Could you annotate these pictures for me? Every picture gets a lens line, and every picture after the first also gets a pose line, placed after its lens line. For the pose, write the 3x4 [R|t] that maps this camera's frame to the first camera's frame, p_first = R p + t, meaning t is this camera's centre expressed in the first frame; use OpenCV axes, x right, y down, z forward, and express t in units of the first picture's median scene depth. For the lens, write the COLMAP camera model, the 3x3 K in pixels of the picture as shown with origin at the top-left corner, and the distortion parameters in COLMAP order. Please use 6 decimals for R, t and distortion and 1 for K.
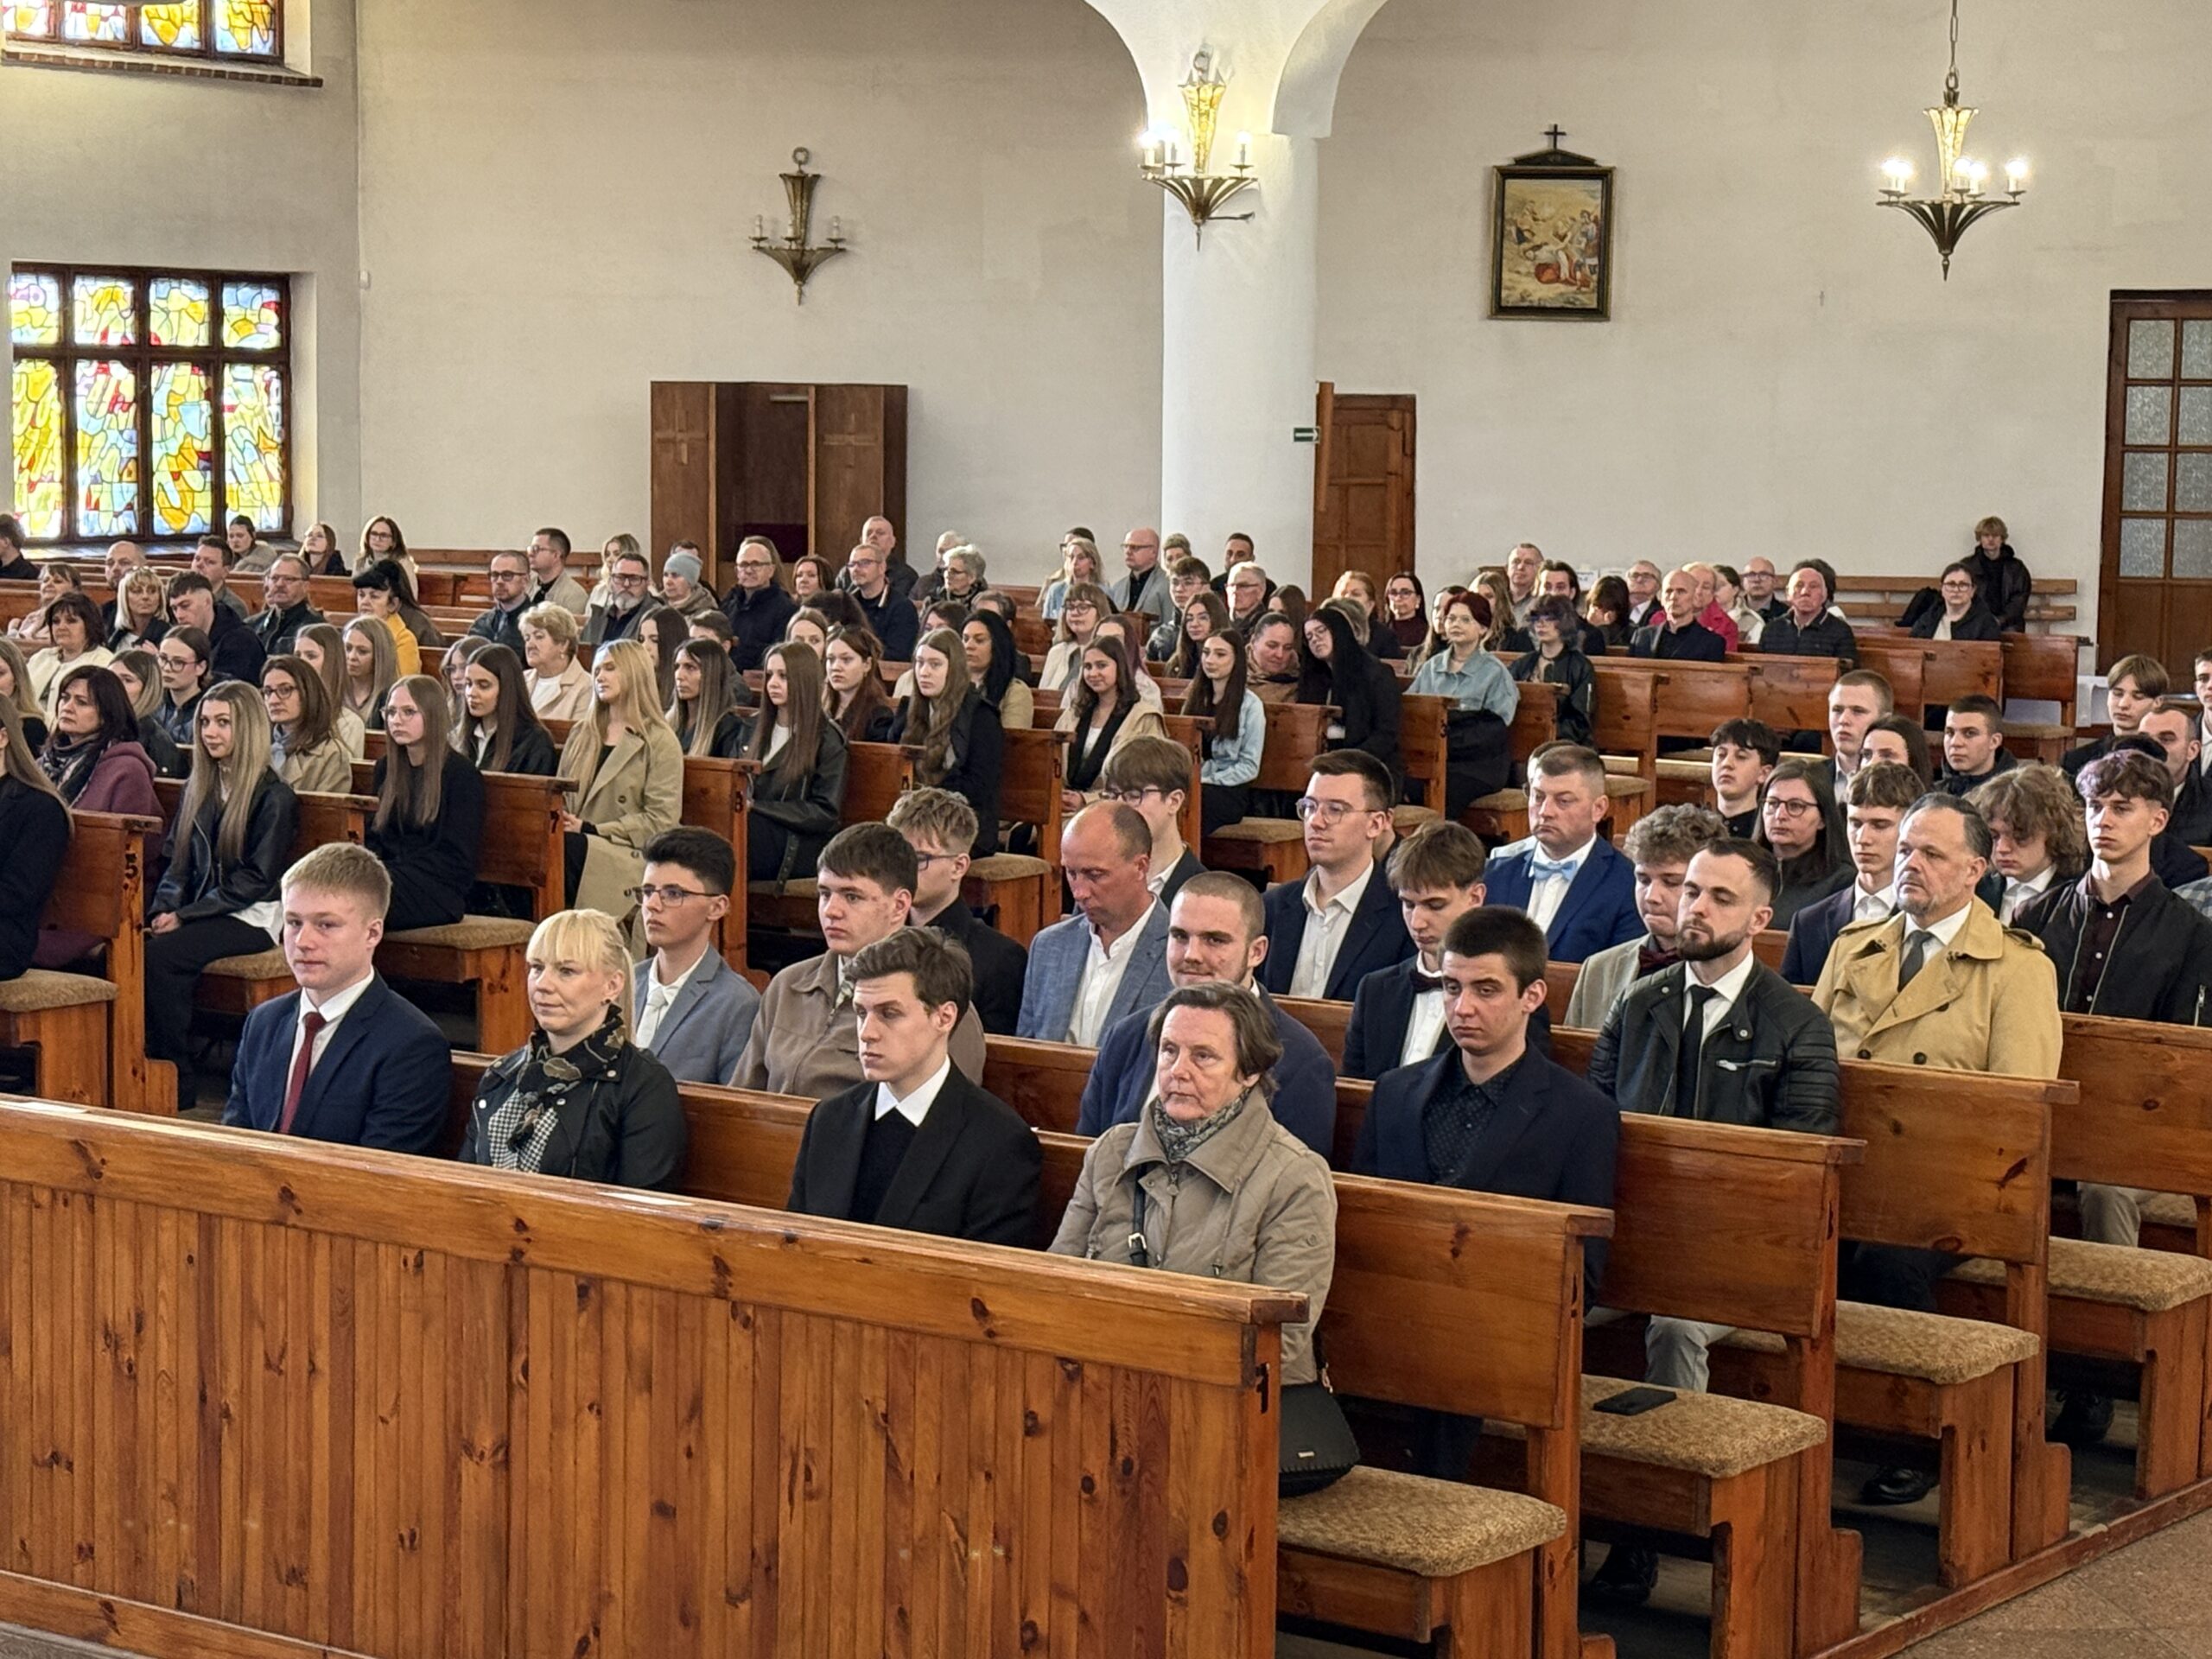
lens RADIAL K [[4603.9, 0, 1118.9], [0, 4603.9, 869.4], [0, 0, 1]] dist [0.099663, 0.357640]
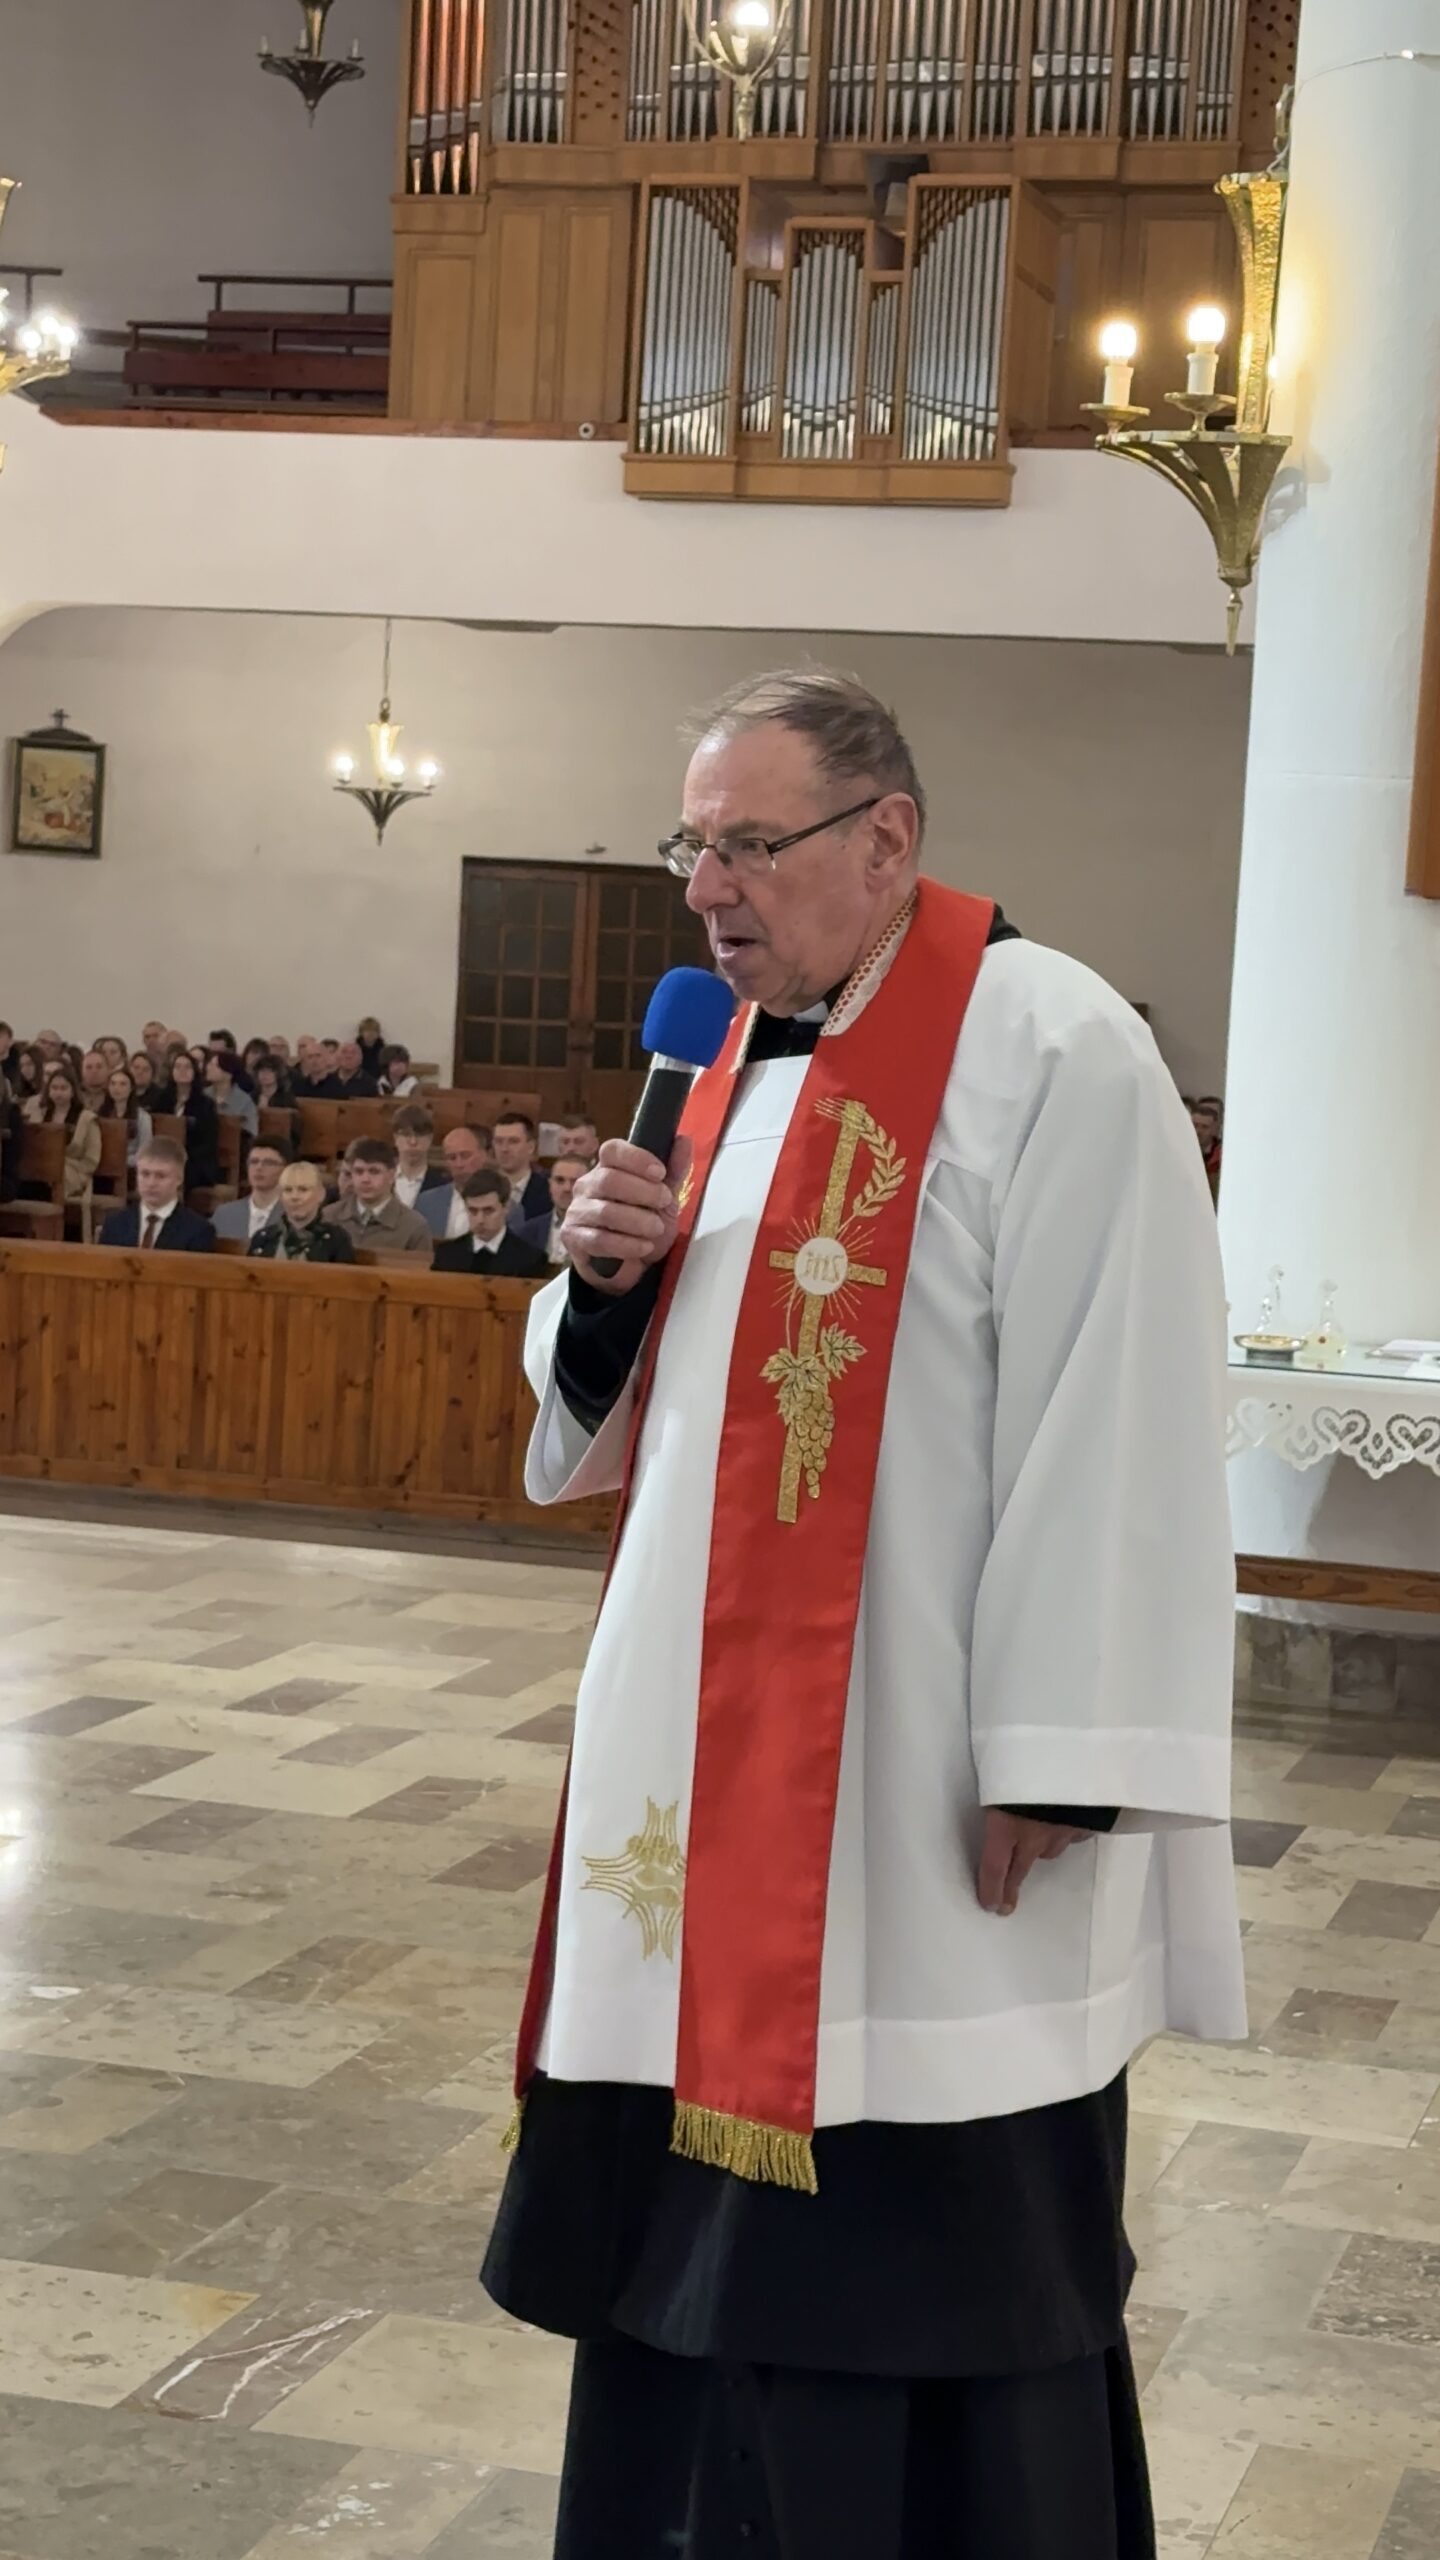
lens RADIAL K [[4380.8, 0, 758.9], [0, 4380.8, 1281.7], [0, 0, 1]] dist [0.166201, 0.114463]
pose [[0.935348, 0.010831, 0.353562, -0.675362], [-0.004689, 0.999823, -0.018222, 0.105514], [-0.353697, 0.015386, 0.935234, -1.047542]]
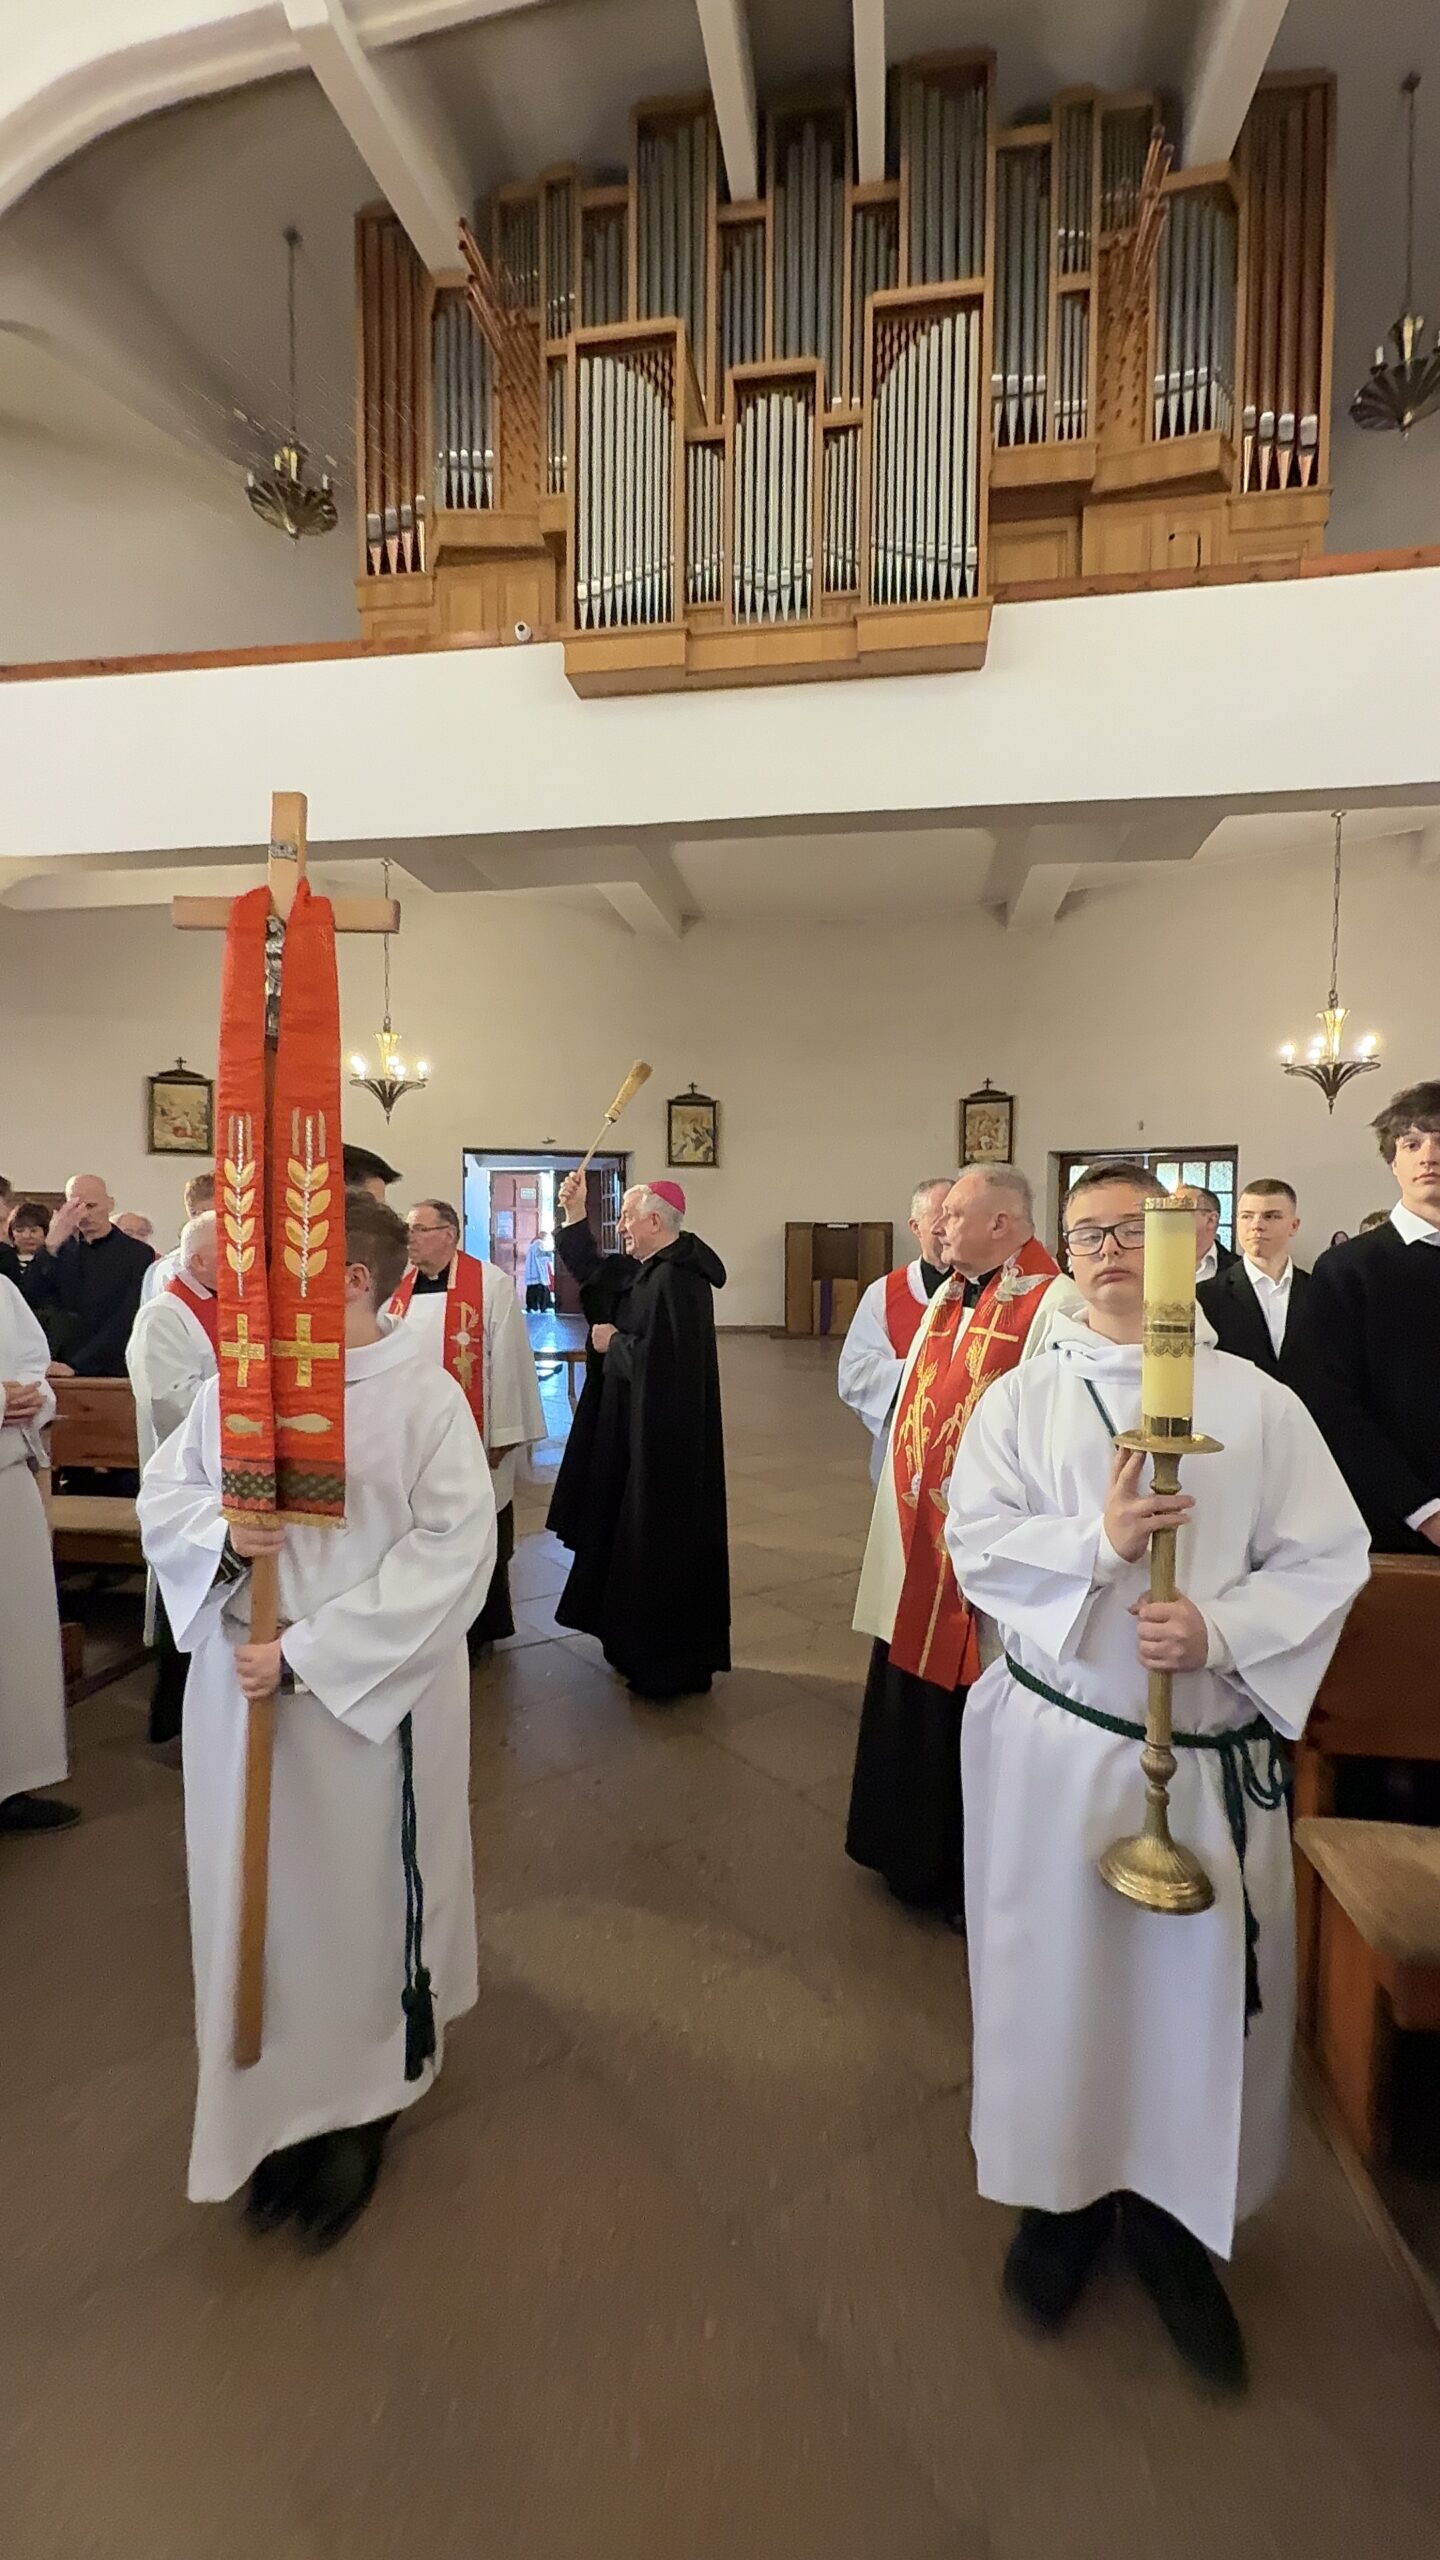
lens RADIAL K [[1167.9, 0, 717.7], [0, 1167.9, 1297.0], [0, 0, 1]] dist [0.000923, 0.000107]
pose [[0.893214, -0.032497, 0.448455, 0.297353], [0.054617, 0.997841, -0.036477, -0.118751], [-0.446301, 0.057076, 0.893061, 1.894726]]
